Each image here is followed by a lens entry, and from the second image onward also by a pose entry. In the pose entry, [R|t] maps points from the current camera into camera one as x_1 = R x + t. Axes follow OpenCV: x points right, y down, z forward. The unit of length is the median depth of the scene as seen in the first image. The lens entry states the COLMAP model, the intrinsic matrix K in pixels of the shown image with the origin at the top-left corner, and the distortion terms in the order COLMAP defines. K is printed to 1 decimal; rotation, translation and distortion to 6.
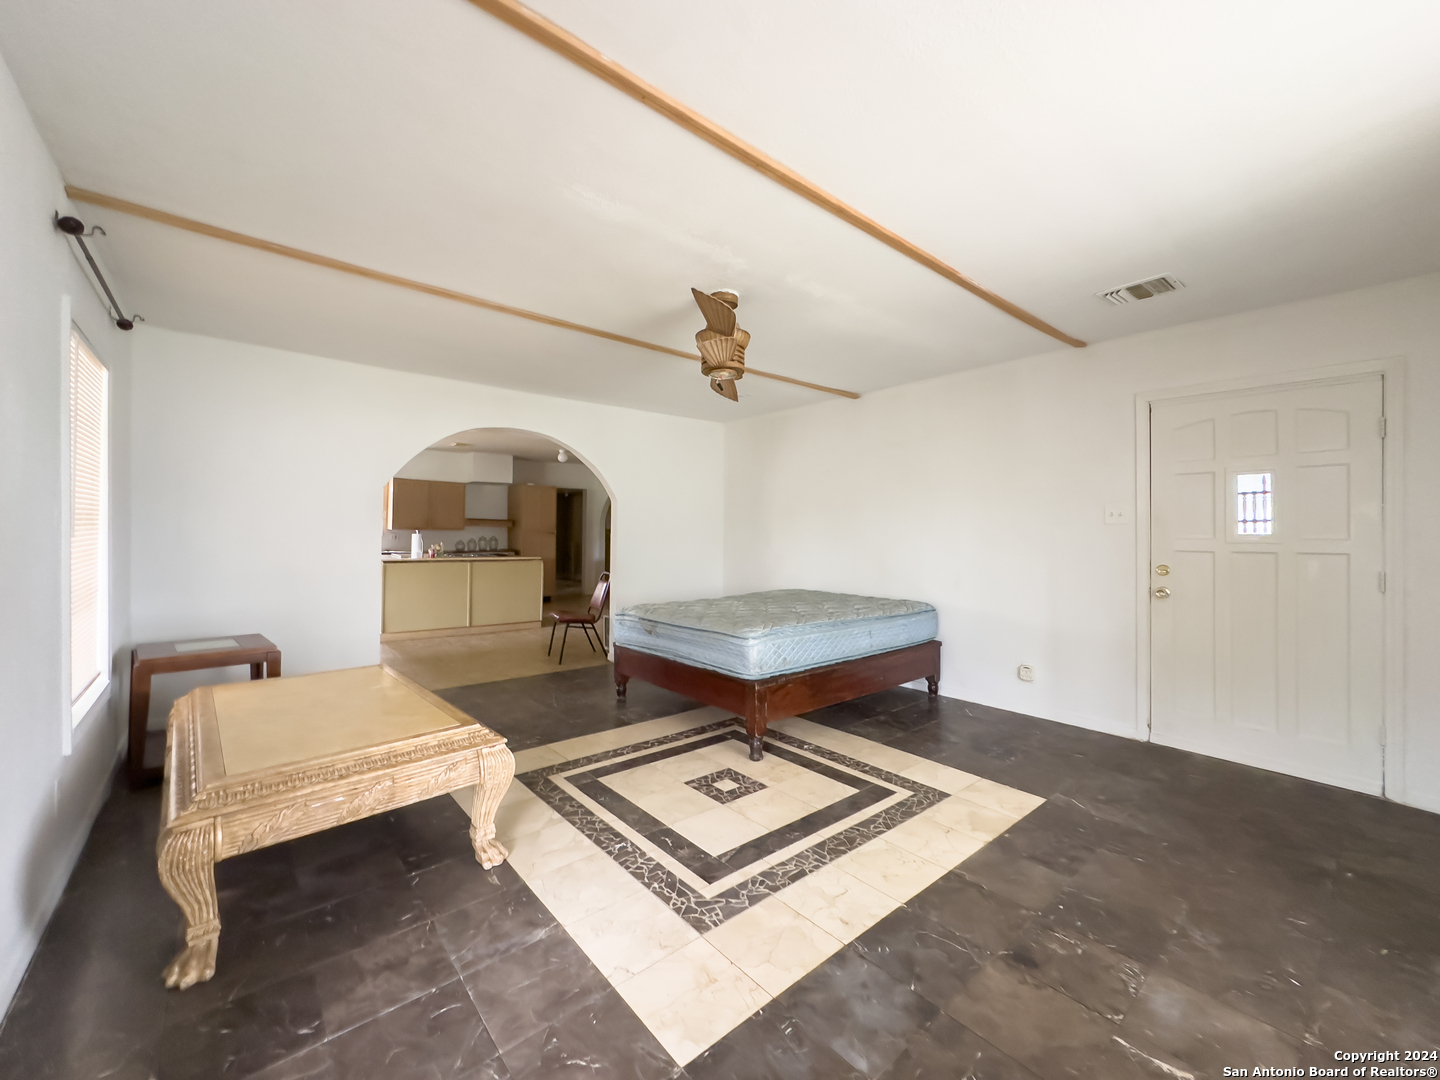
lens RADIAL K [[582.7, 0, 718.2], [0, 582.7, 535.9], [0, 0, 1]] dist [-0.003104, -0.000372]
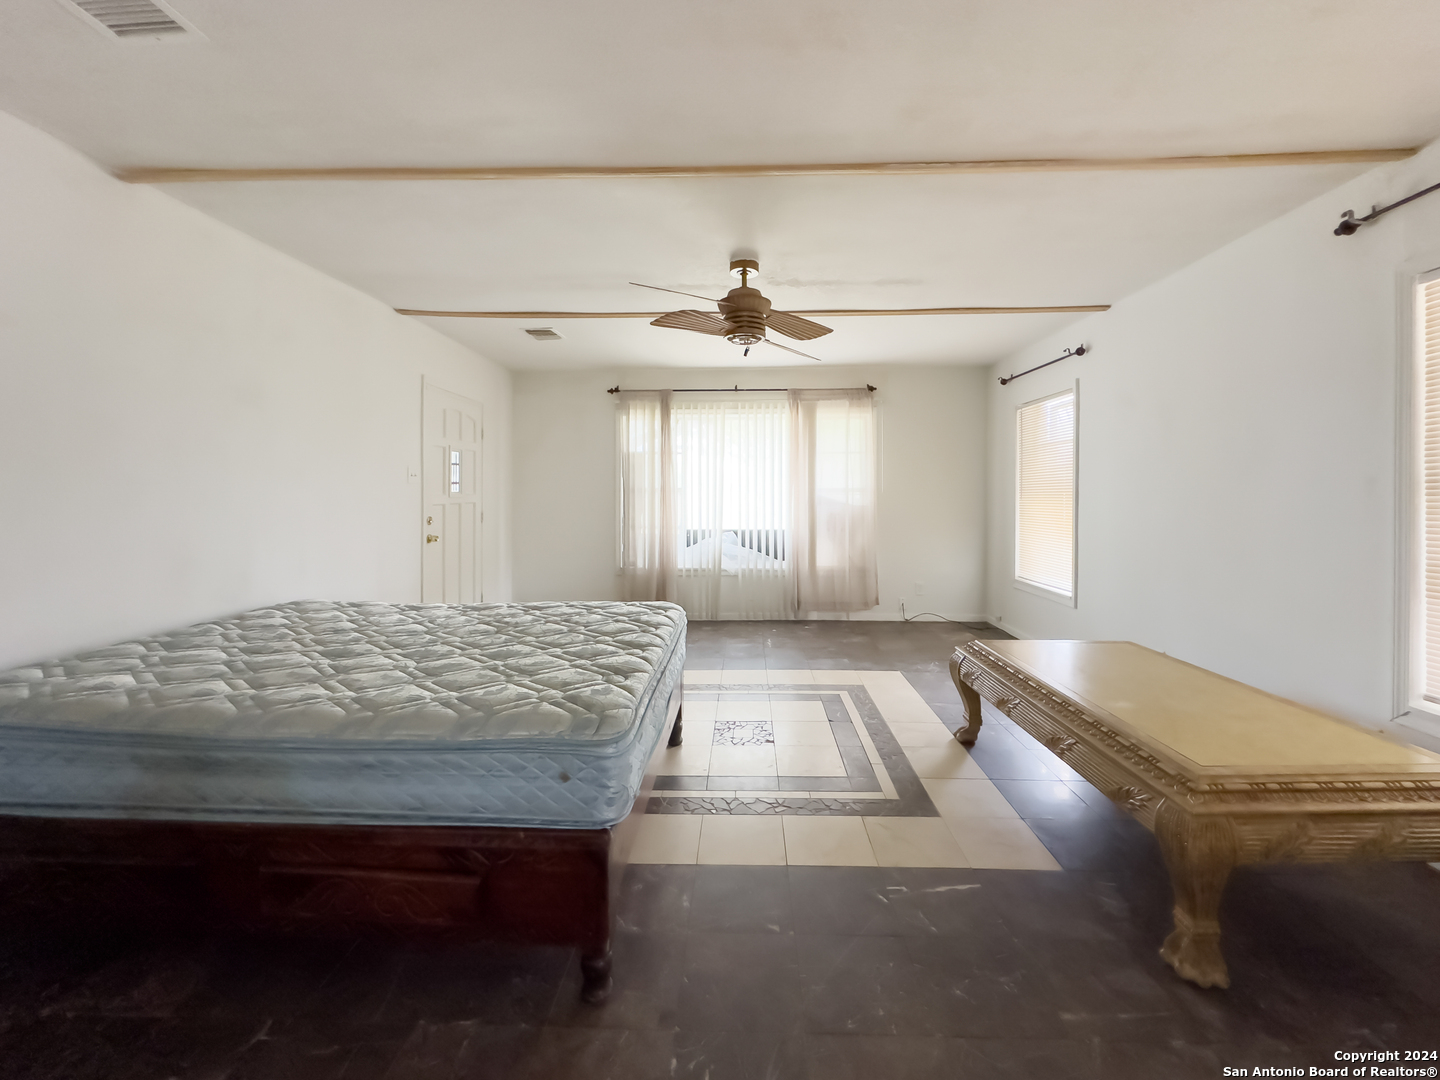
lens RADIAL K [[582.7, 0, 721.5], [0, 582.7, 539.1], [0, 0, 1]] dist [-0.003104, -0.000372]
pose [[-0.733804, -0.050363, 0.677492, -0.636213], [0.002355, 0.997054, 0.076669, 0.000830], [-0.679357, 0.057855, -0.731523, 1.726937]]
